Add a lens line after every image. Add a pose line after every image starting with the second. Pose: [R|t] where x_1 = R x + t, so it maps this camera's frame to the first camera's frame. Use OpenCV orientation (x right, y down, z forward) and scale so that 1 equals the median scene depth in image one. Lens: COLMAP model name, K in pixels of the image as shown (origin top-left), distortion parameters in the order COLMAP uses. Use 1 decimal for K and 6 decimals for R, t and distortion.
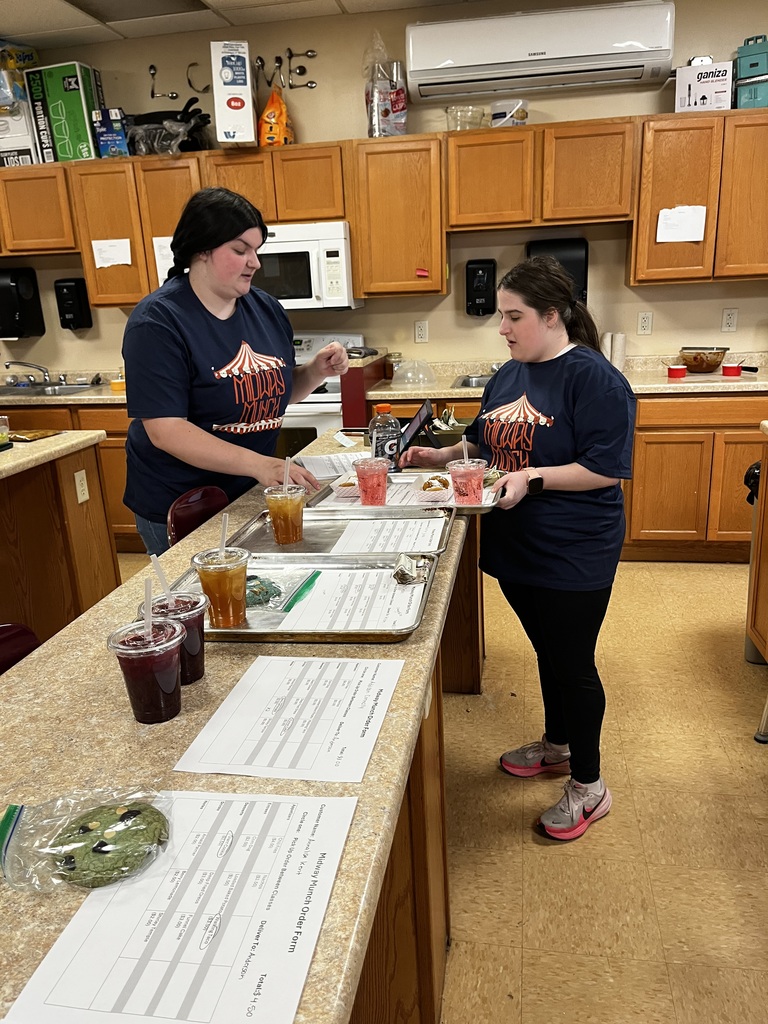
lens RADIAL K [[764.2, 0, 409.3], [0, 764.2, 517.1], [0, 0, 1]] dist [0.006380, -0.086969]
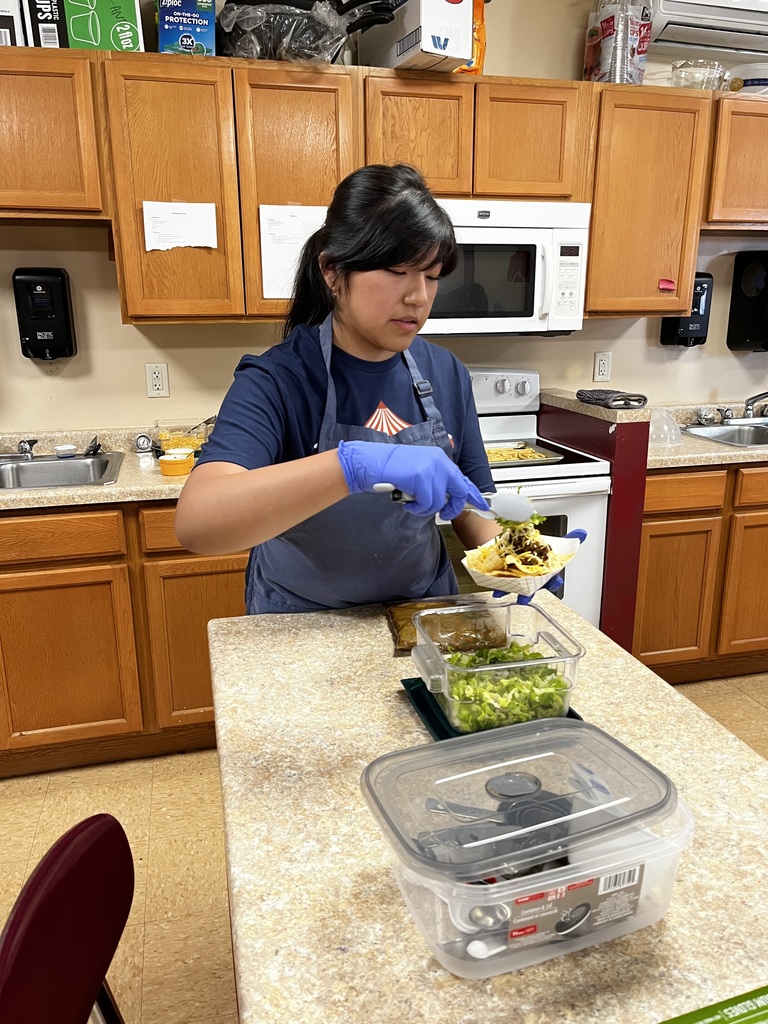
lens RADIAL K [[769.1, 0, 384.0], [0, 769.1, 512.0], [0, 0, 1]] dist [0.034677, -0.089555]
pose [[0.925982, -0.067510, 0.371483, -0.507336], [0.082569, 0.996278, -0.024763, -0.116259], [-0.368428, 0.053603, 0.928110, 0.451140]]
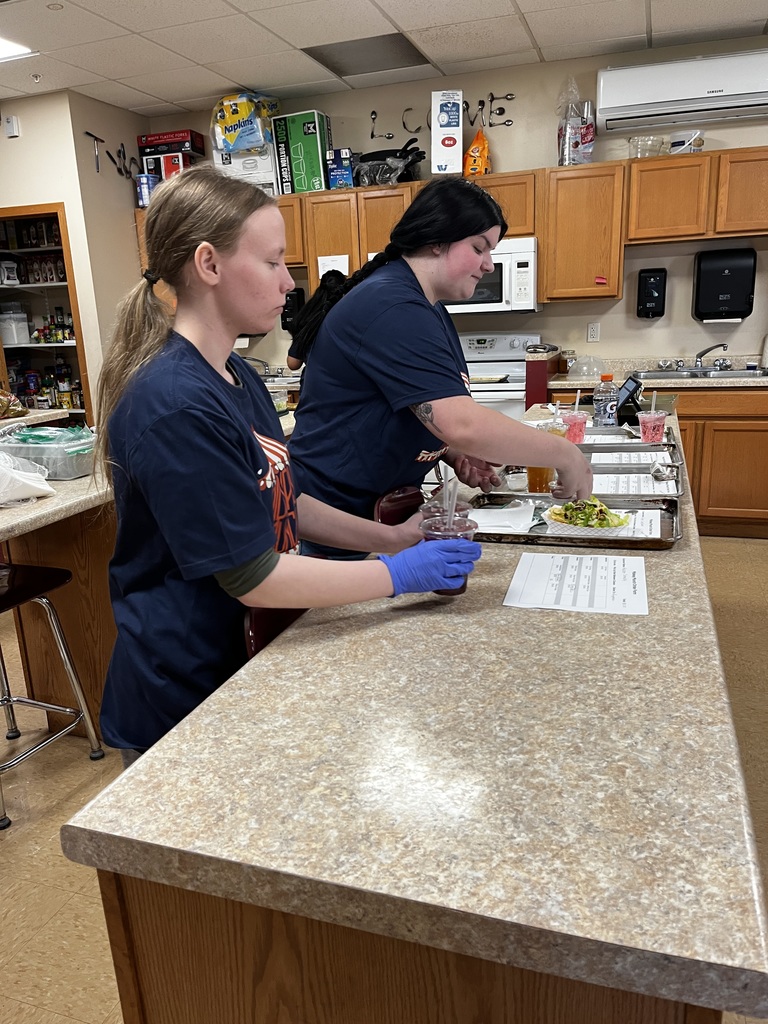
lens RADIAL K [[750.5, 0, 355.0], [0, 750.5, 508.1], [0, 0, 1]] dist [-0.002239, -0.075568]
pose [[0.975400, 0.048872, -0.214956, -0.085802], [-0.054622, 0.998289, -0.020887, 0.066143], [0.213567, 0.032115, 0.976400, -0.165363]]
